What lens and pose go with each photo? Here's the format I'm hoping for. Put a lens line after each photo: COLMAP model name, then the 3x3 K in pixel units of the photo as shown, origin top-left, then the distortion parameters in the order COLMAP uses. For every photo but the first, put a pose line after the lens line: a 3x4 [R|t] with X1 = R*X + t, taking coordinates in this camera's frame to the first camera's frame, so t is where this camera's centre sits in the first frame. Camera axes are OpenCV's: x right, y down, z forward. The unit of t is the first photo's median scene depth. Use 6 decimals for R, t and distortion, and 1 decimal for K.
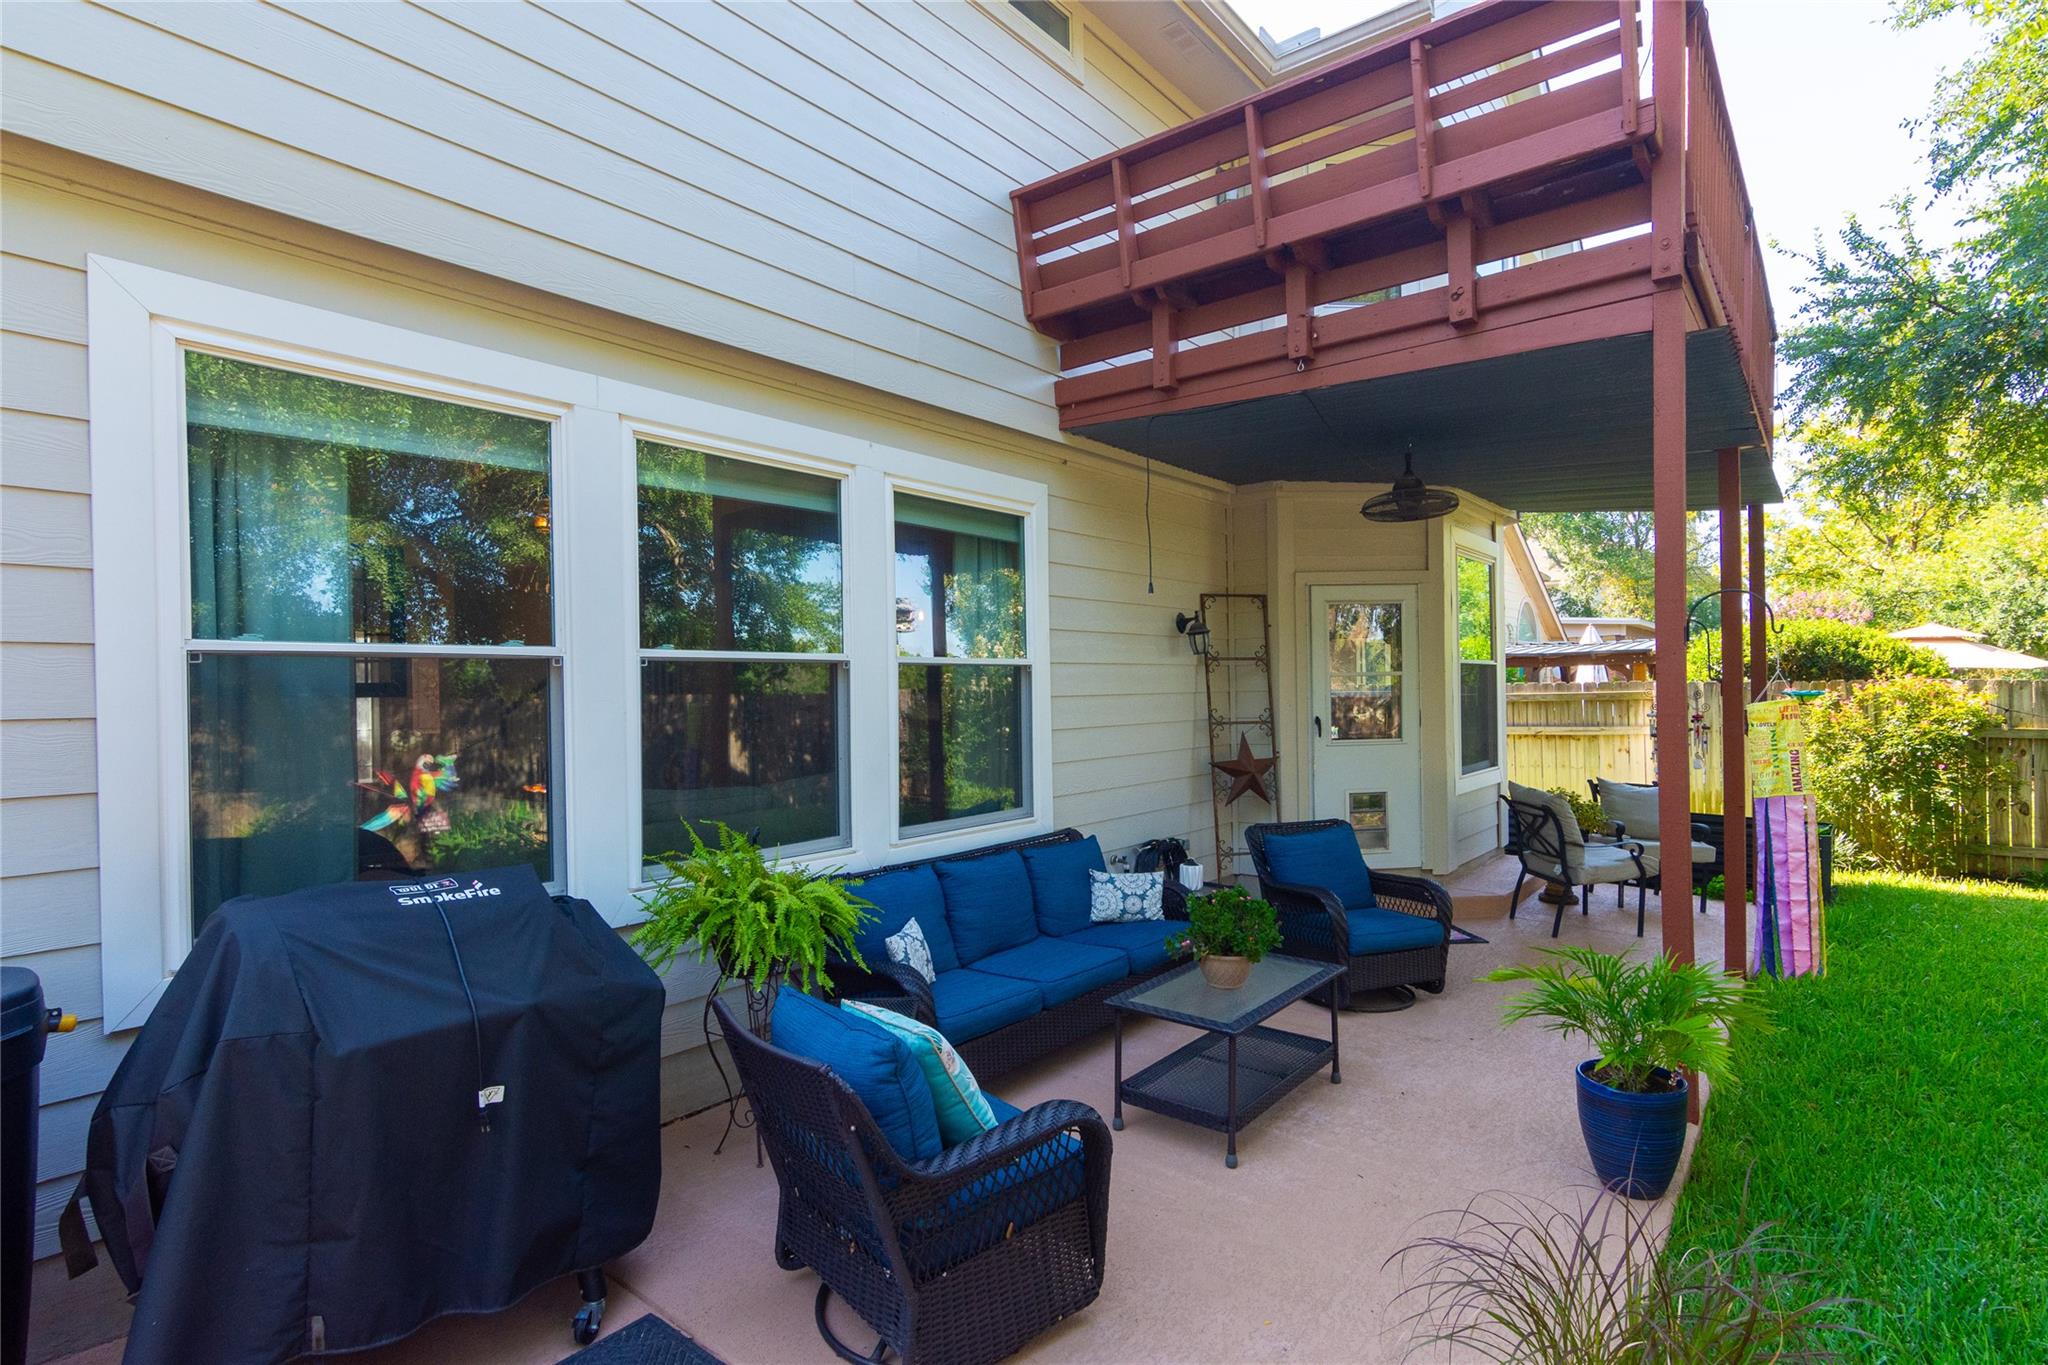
lens RADIAL K [[999.8, 0, 1017.4], [0, 999.8, 685.7], [0, 0, 1]] dist [-0.002003, 0.001890]
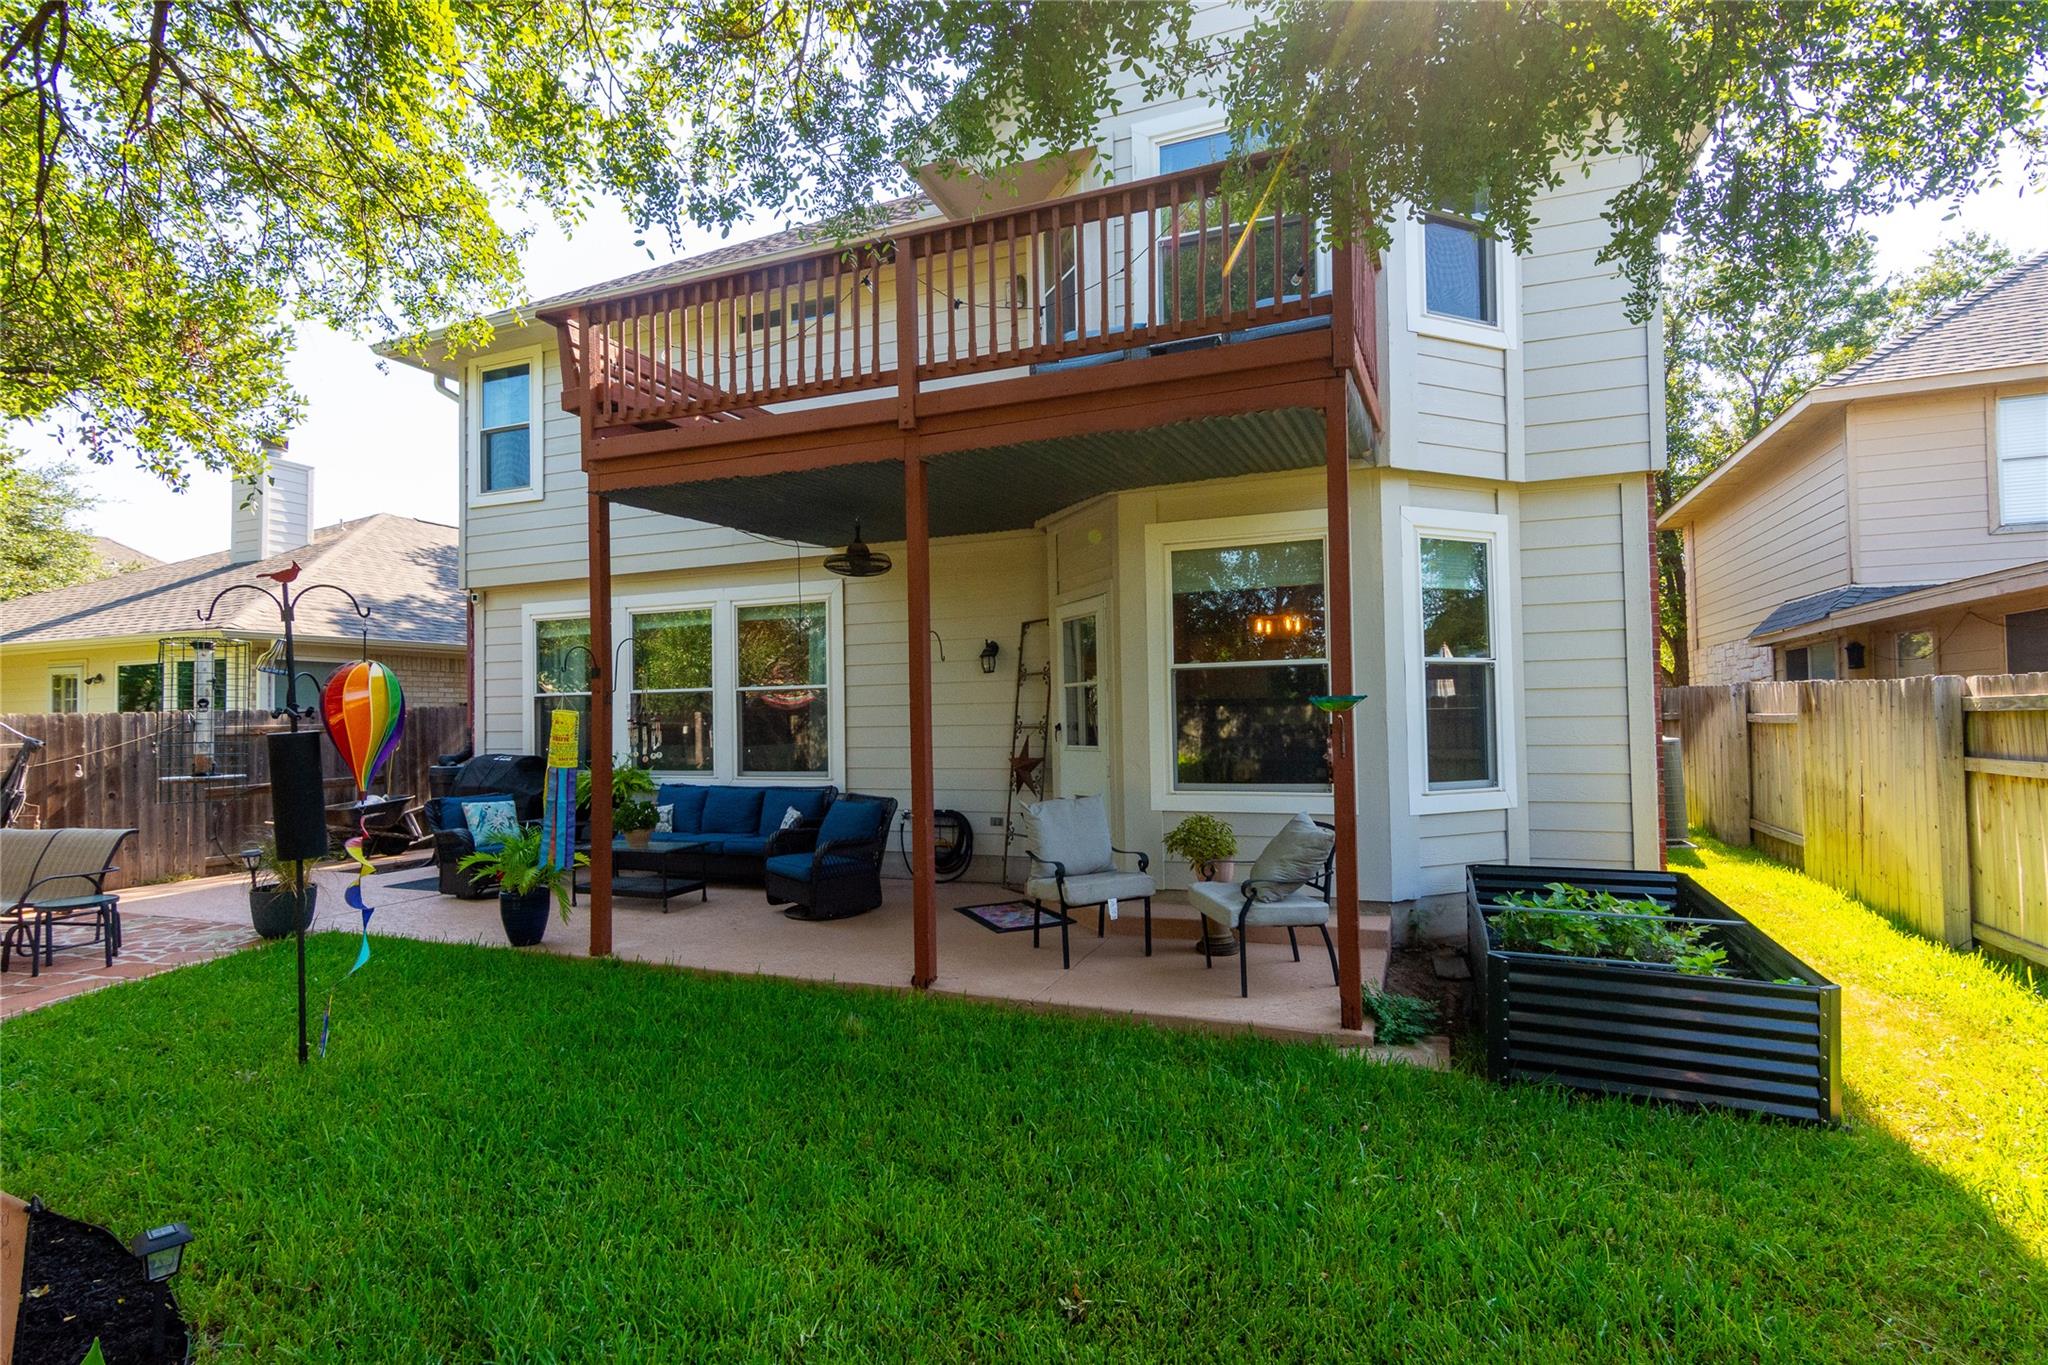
lens RADIAL K [[999.8, 0, 1022.8], [0, 999.8, 684.3], [0, 0, 1]] dist [-0.002003, 0.001890]
pose [[0.314253, -0.017493, -0.949178, 1.761371], [0.017530, 0.999767, -0.012622, 0.000008], [0.949177, -0.012672, 0.314486, 0.793262]]
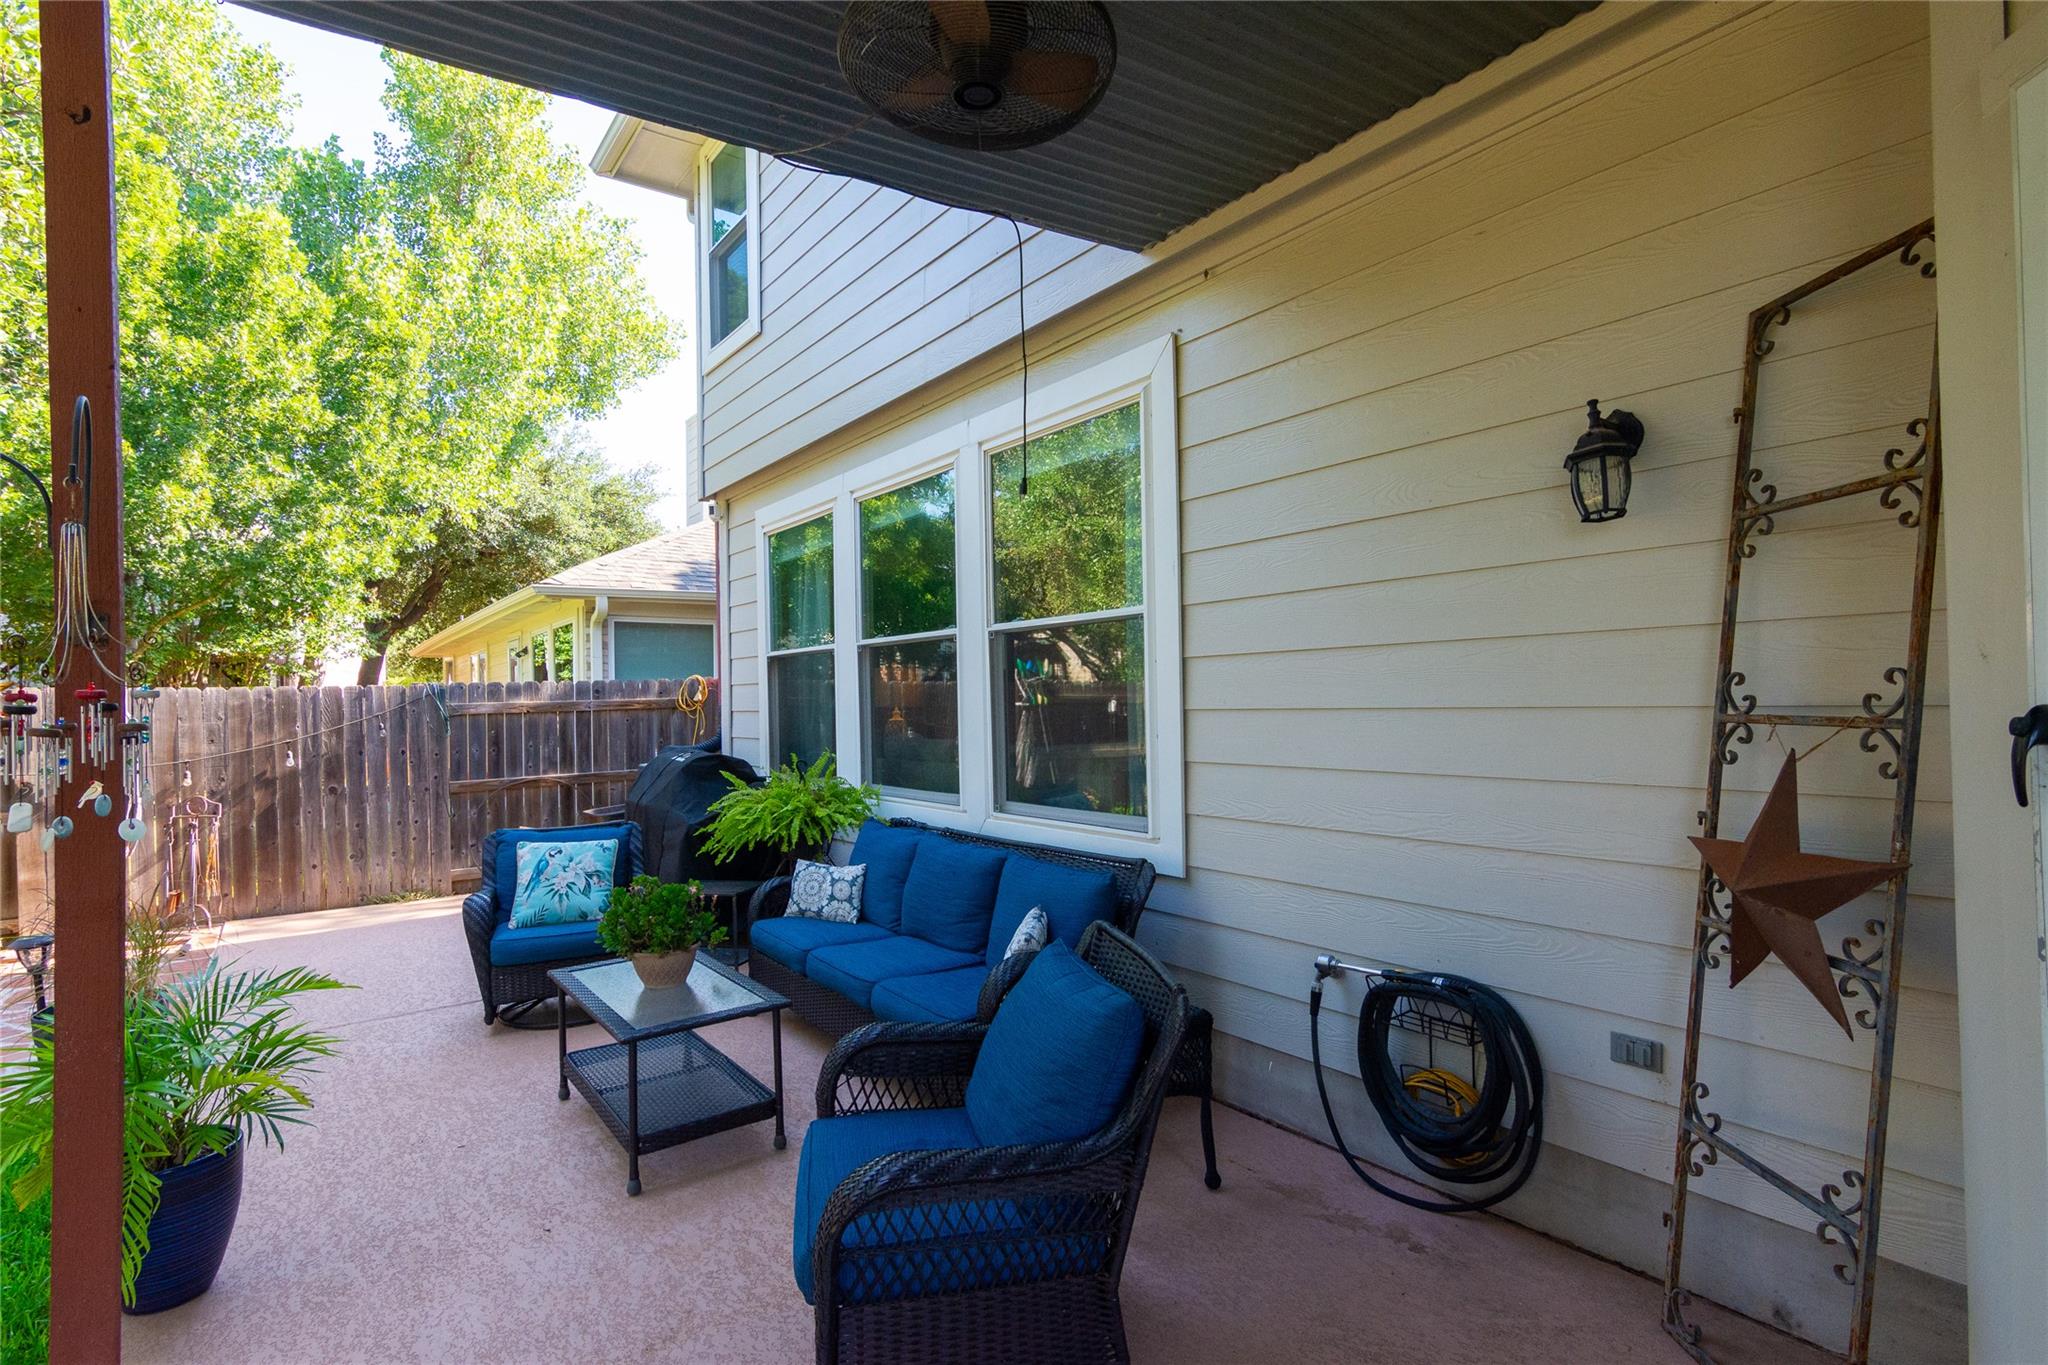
lens RADIAL K [[999.8, 0, 1022.2], [0, 999.8, 690.8], [0, 0, 1]] dist [-0.002003, 0.001890]
pose [[-0.243390, 0.015704, -0.969801, 0.717349], [0.030914, 0.999487, 0.008426, 0.024544], [0.969436, -0.027929, -0.243750, 1.101986]]
